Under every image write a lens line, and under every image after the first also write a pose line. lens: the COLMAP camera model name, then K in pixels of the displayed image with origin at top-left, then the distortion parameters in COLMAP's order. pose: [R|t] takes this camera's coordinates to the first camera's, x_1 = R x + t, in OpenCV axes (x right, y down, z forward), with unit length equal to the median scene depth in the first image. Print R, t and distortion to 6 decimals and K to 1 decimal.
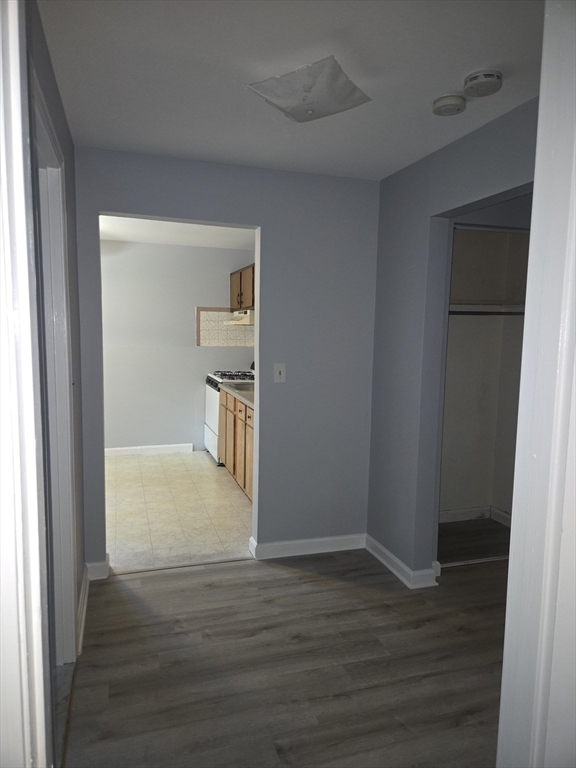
lens RADIAL K [[508.6, 0, 288.0], [0, 508.6, 384.0], [0, 0, 1]] dist [0.067631, -0.058952]
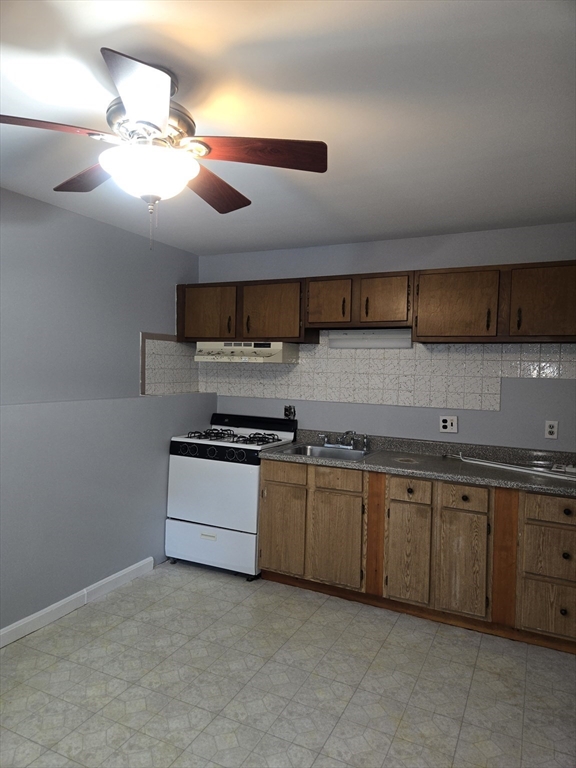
lens RADIAL K [[508.6, 0, 288.0], [0, 508.6, 384.0], [0, 0, 1]] dist [0.067631, -0.058952]
pose [[0.702961, -0.027339, 0.710702, -0.498141], [0.067451, 0.997320, -0.028351, -0.058558], [-0.708022, 0.067868, 0.702921, 0.441367]]
